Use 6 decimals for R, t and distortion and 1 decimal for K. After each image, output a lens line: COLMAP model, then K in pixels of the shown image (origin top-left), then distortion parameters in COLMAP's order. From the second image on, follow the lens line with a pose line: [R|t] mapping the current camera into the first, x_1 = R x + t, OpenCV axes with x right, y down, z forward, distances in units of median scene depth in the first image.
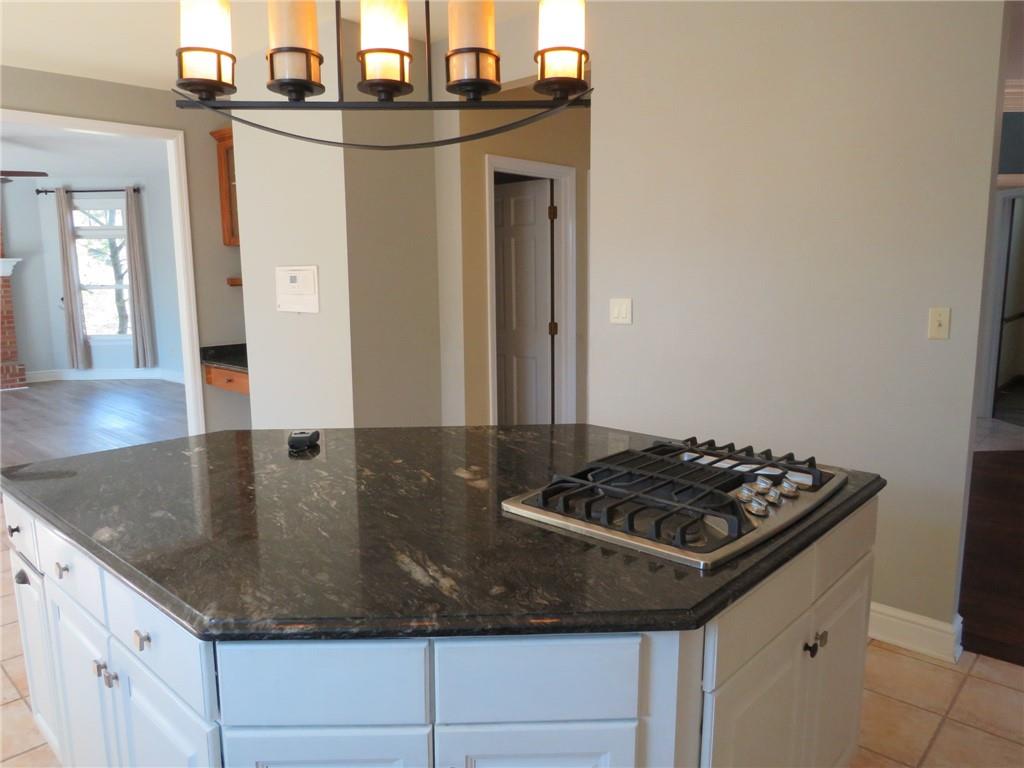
lens RADIAL K [[727.0, 0, 509.7], [0, 727.0, 382.7], [0, 0, 1]] dist [-0.023880, 0.007535]
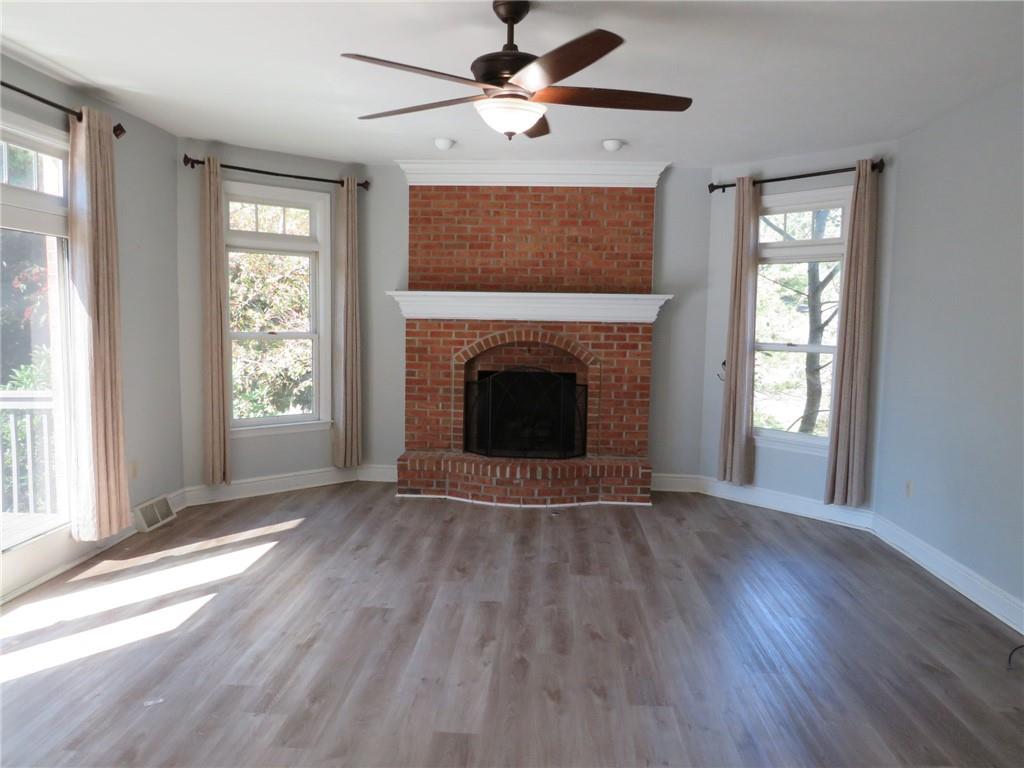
lens RADIAL K [[727.0, 0, 511.0], [0, 727.0, 380.6], [0, 0, 1]] dist [-0.023880, 0.007535]
pose [[0.639547, 0.089703, -0.763500, -0.272861], [-0.145015, 0.989416, -0.005226, -0.073307], [0.754951, 0.114061, 0.645786, 0.479708]]
